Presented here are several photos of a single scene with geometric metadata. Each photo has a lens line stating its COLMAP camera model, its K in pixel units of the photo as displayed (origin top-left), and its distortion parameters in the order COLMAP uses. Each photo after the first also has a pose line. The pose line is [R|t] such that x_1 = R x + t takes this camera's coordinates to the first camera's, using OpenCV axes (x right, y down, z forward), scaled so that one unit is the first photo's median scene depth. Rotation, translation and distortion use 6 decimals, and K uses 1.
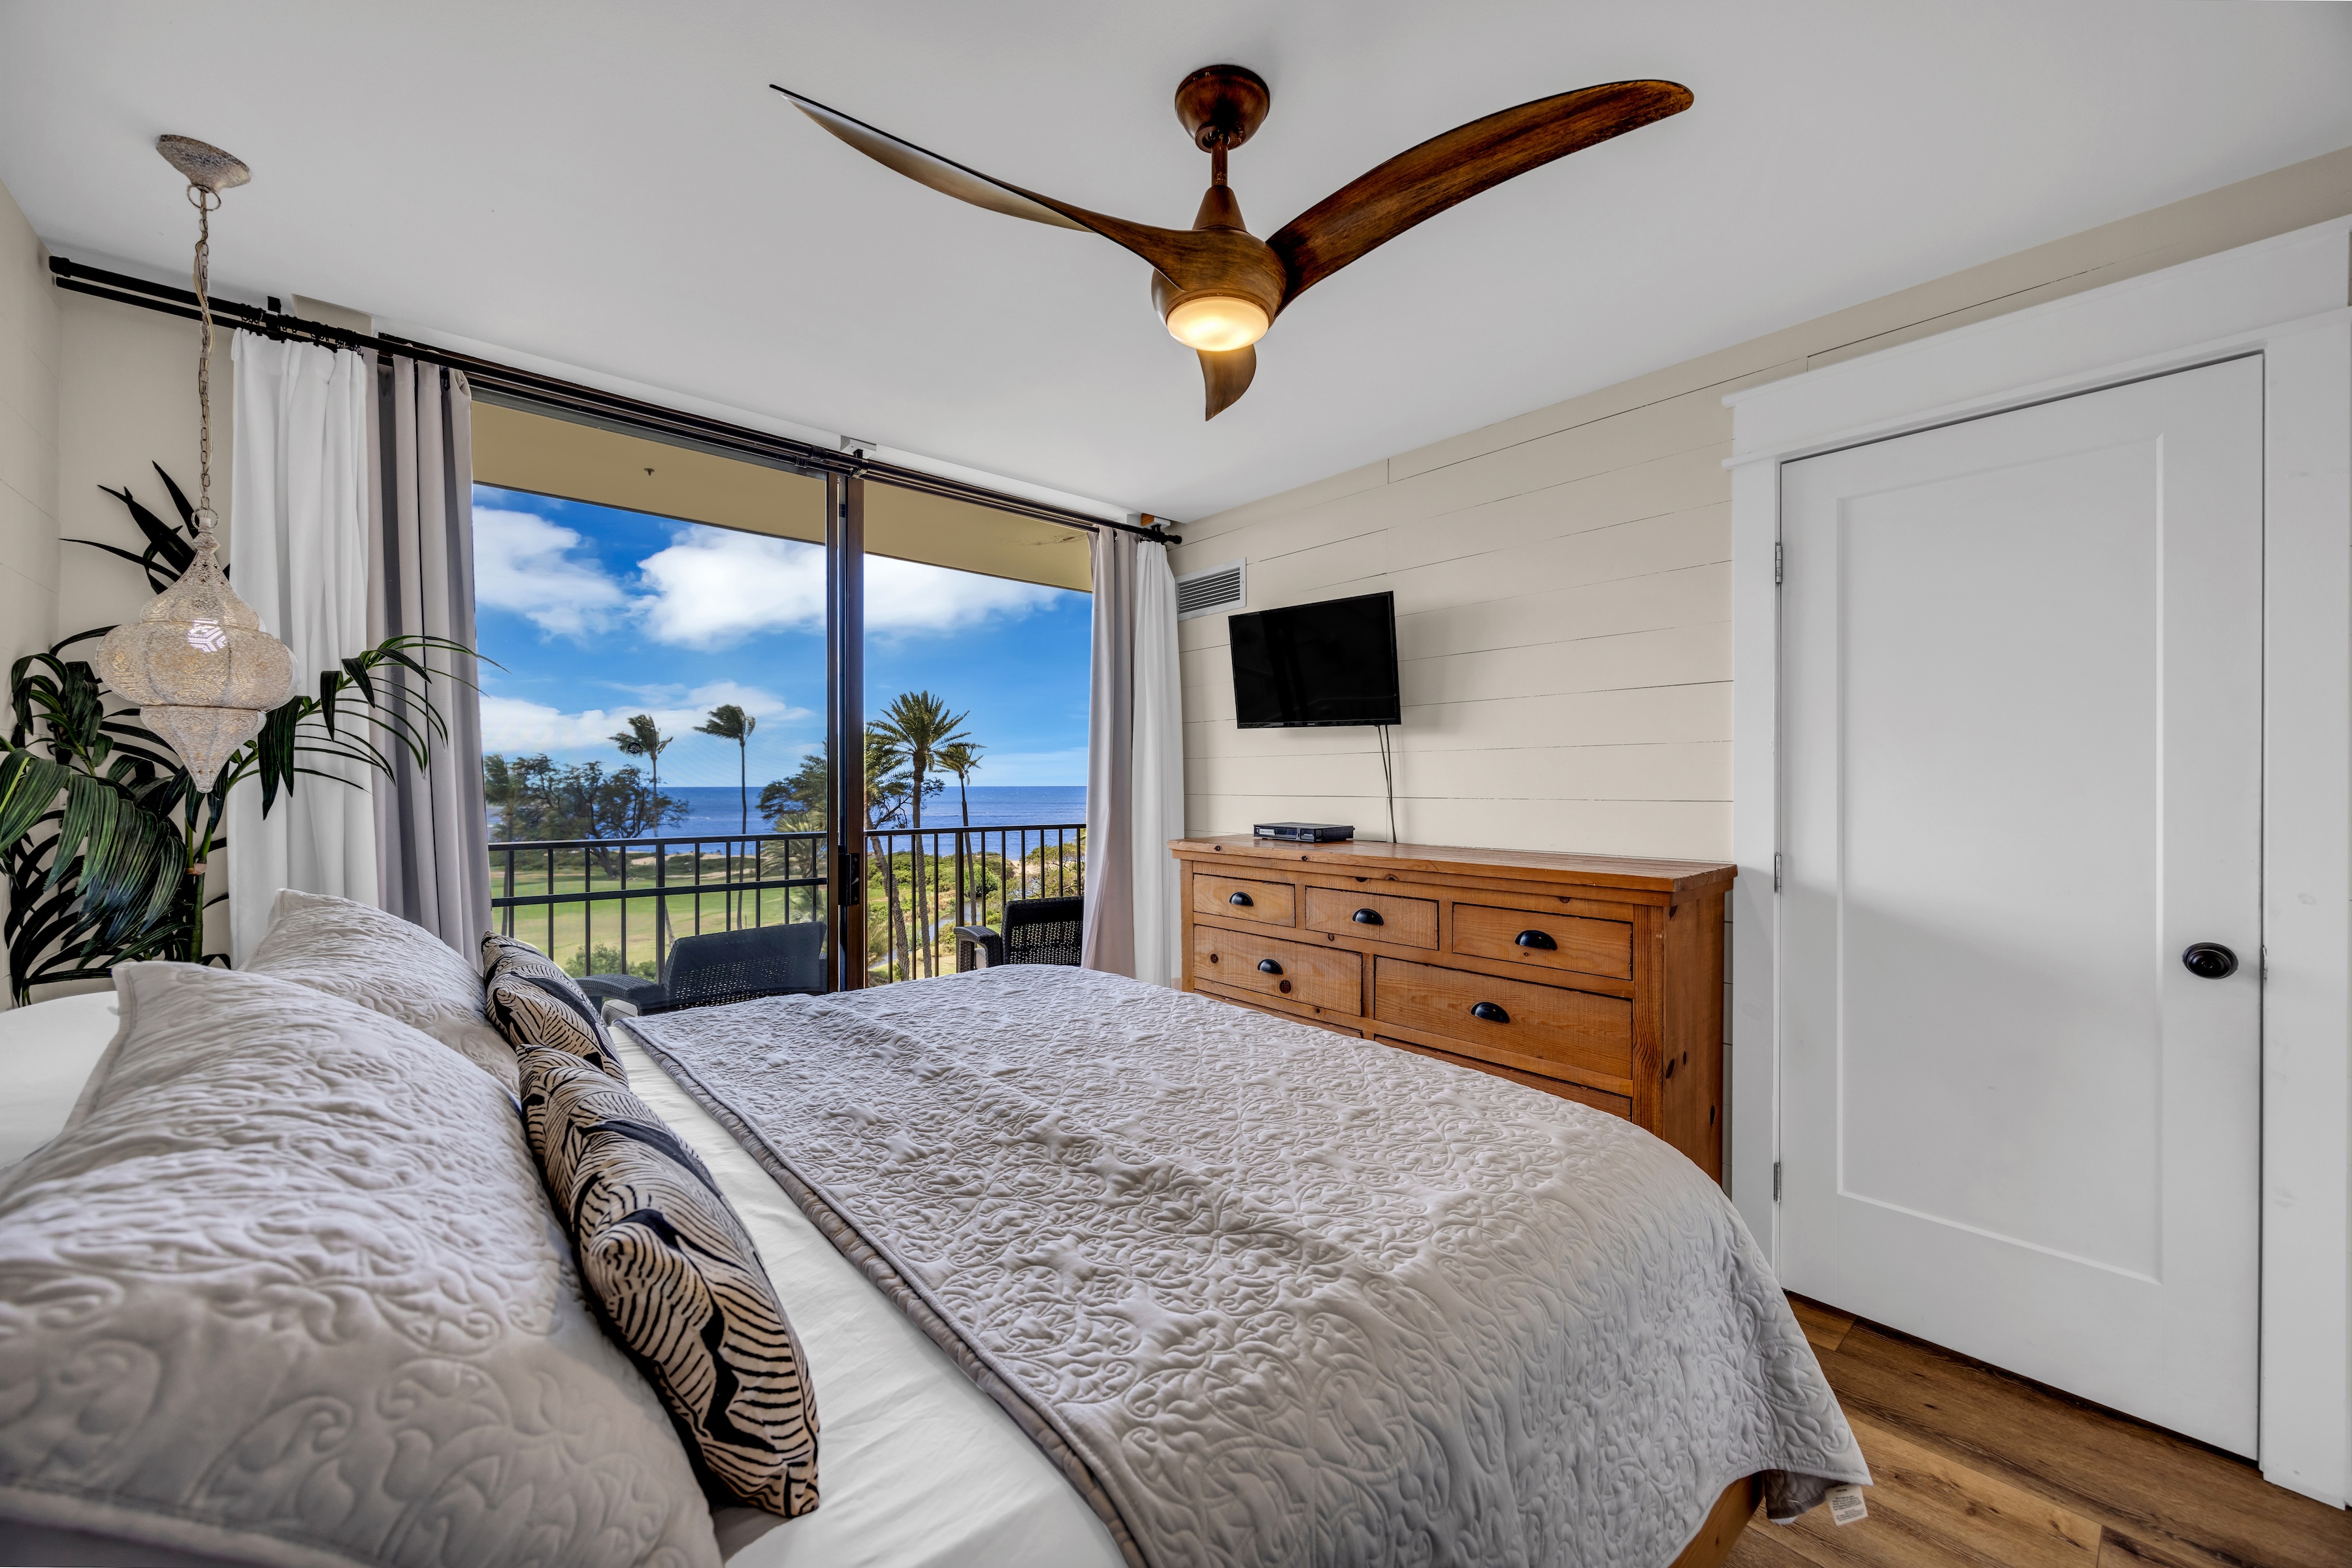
lens RADIAL K [[895.0, 0, 1176.0], [0, 895.0, 784.0], [0, 0, 1]] dist [-0.005513, 0.000073]
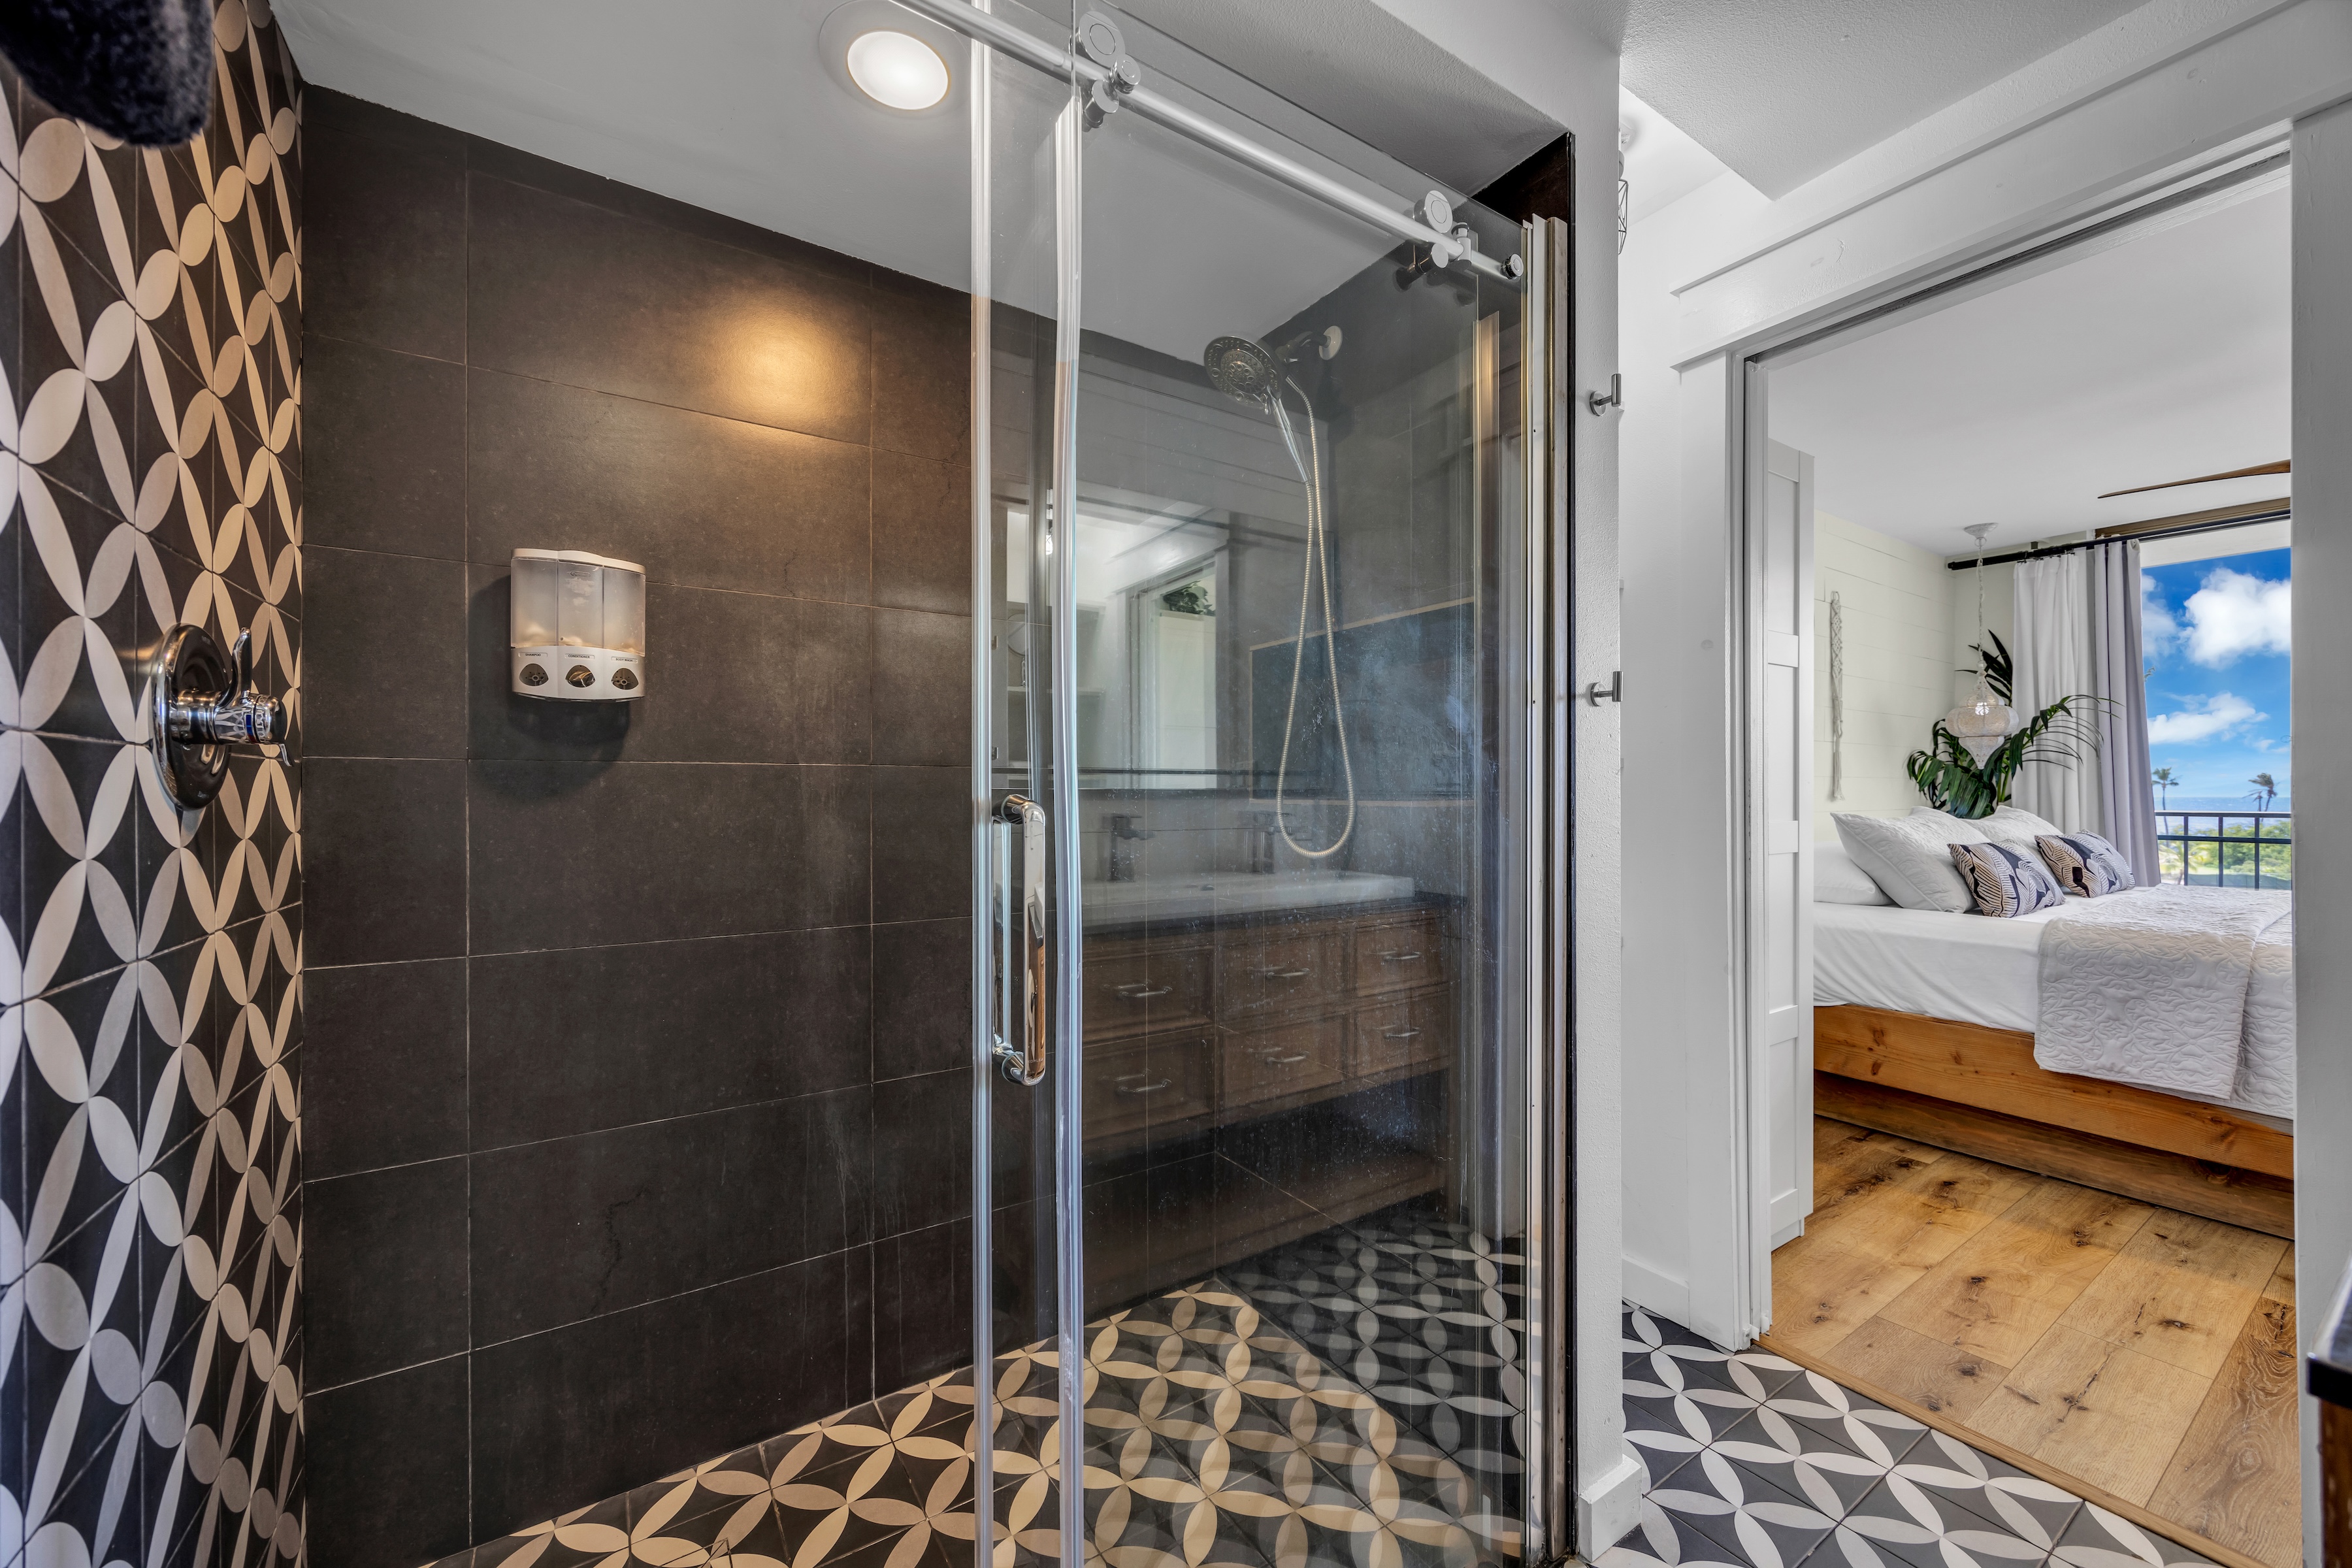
lens RADIAL K [[884.0, 0, 1176.0], [0, 884.0, 784.0], [0, 0, 1]] dist [-0.001443, -0.000078]
pose [[-0.145903, -0.003694, -0.989292, 1.139265], [-0.002188, 0.999992, -0.003411, 0.041251], [0.989296, 0.001667, -0.145910, -0.604594]]
